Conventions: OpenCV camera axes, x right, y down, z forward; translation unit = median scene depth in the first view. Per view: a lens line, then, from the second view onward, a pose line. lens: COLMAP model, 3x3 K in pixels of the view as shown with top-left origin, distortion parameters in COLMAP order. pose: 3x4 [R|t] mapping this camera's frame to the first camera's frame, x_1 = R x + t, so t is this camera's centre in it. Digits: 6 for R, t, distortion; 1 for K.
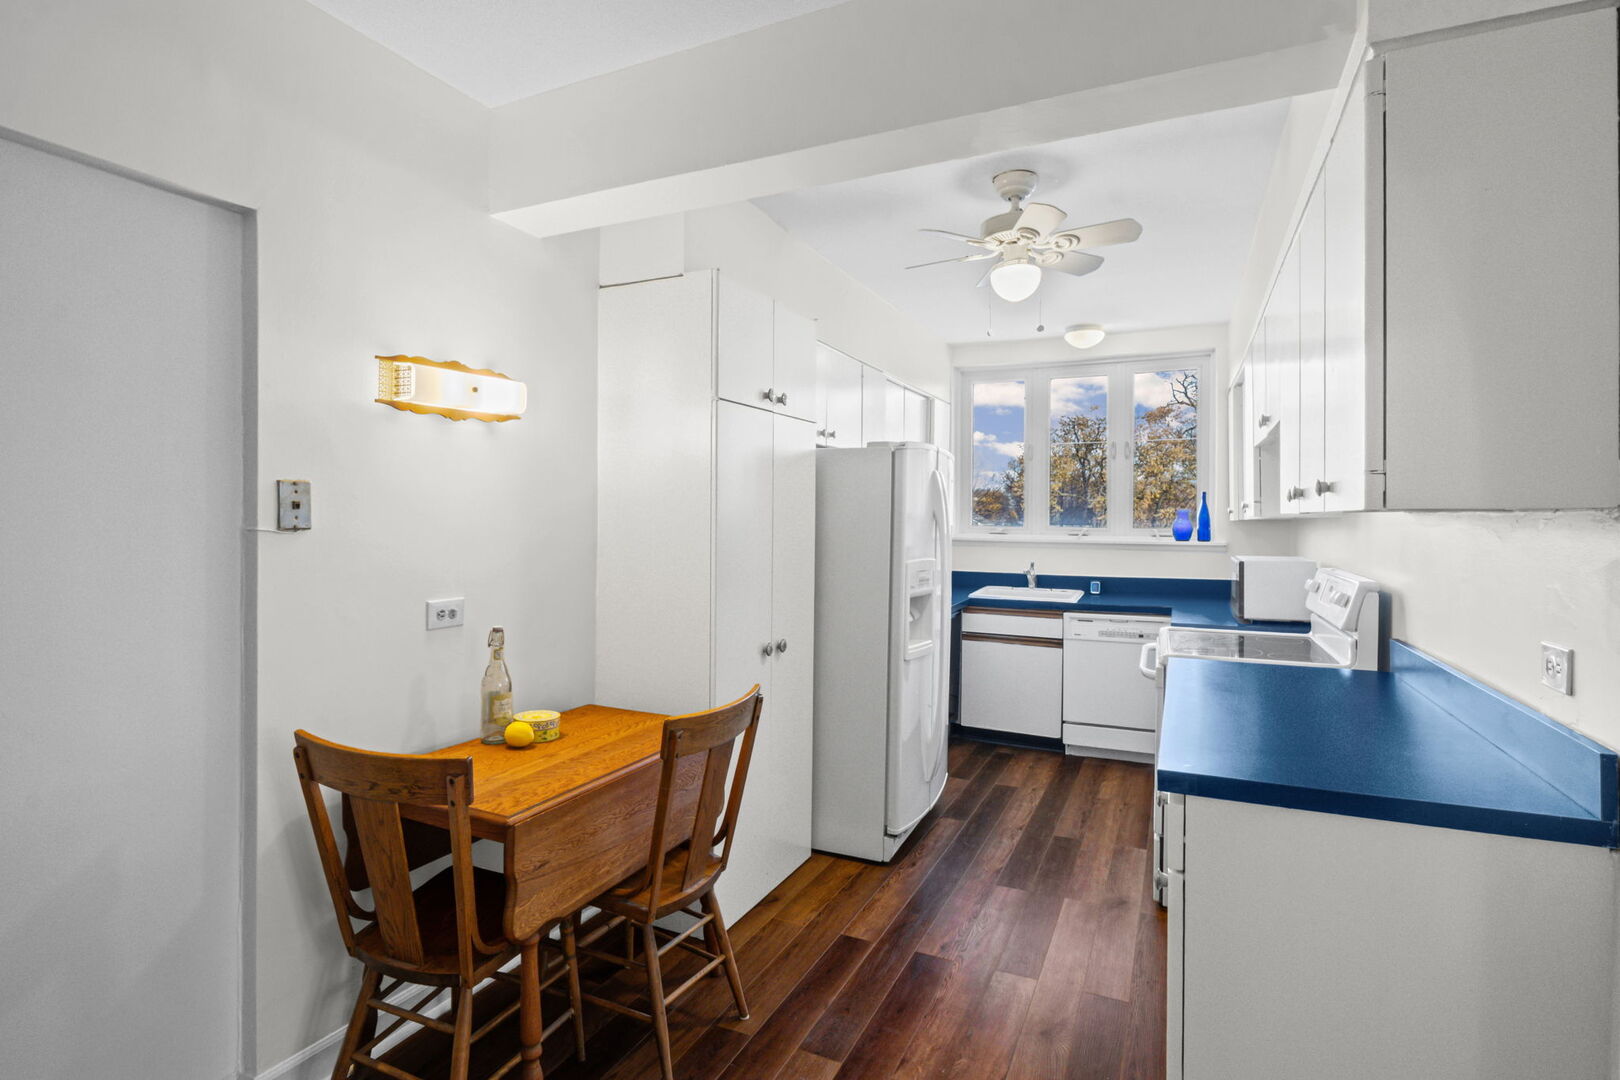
lens RADIAL K [[834.2, 0, 810.0], [0, 834.2, 540.0], [0, 0, 1]] dist [-0.006080, -0.000447]
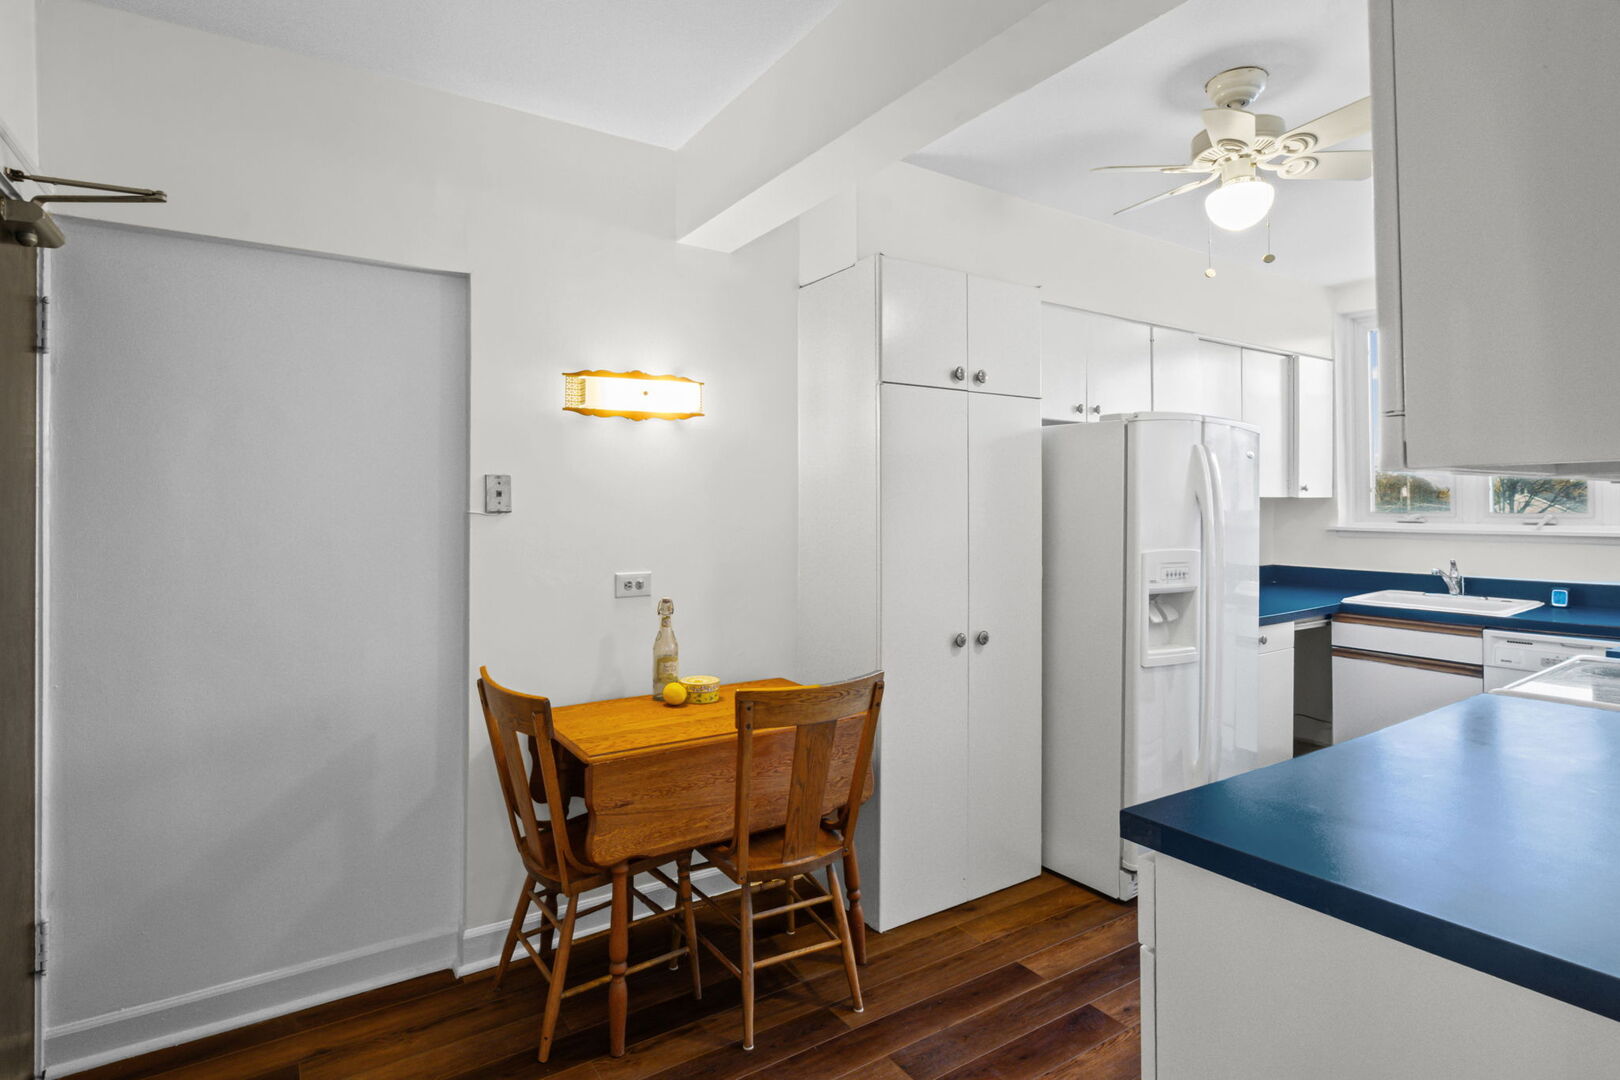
lens RADIAL K [[850.2, 0, 807.6], [0, 850.2, 511.1], [0, 0, 1]] dist [-0.002098, -0.000199]
pose [[0.848736, -0.005603, -0.528788, 0.391269], [-0.007565, 0.999713, -0.022736, 0.009500], [0.528763, 0.023297, 0.848450, 0.103452]]
